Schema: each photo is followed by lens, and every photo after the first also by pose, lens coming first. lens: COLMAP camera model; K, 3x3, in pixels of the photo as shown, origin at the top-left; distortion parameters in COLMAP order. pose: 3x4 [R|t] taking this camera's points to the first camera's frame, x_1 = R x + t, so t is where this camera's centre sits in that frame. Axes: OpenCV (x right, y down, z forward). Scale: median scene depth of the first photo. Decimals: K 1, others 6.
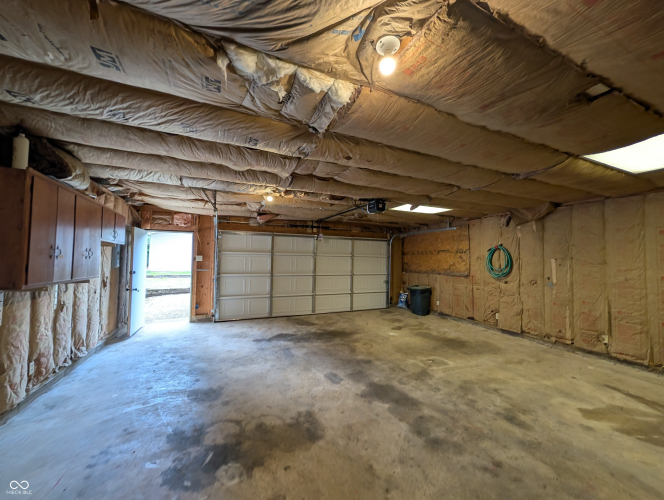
lens RADIAL K [[256.3, 0, 330.7], [0, 256.3, 249.0], [0, 0, 1]] dist [0.001798, 0.000121]
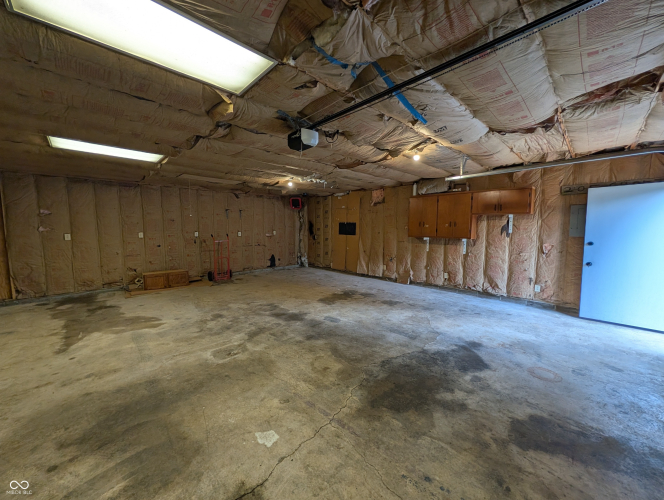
lens RADIAL K [[256.3, 0, 330.7], [0, 256.3, 249.0], [0, 0, 1]] dist [0.001798, 0.000121]
pose [[-0.936078, 0.015658, -0.351444, 0.409248], [0.001383, 0.999165, 0.040833, 0.096348], [0.351790, 0.037737, -0.935318, 1.954603]]
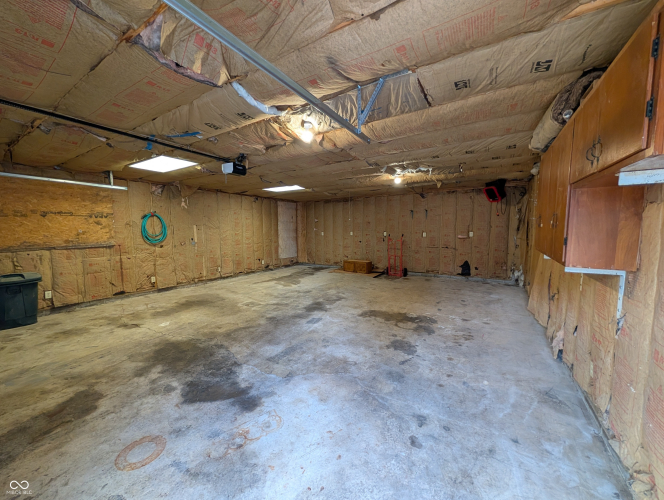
lens RADIAL K [[256.3, 0, 330.7], [0, 256.3, 249.0], [0, 0, 1]] dist [0.001798, 0.000121]
pose [[-0.561139, -0.079209, 0.823923, -0.947157], [-0.035355, 0.996796, 0.071749, 0.051178], [-0.826966, 0.011131, -0.562141, 1.484551]]
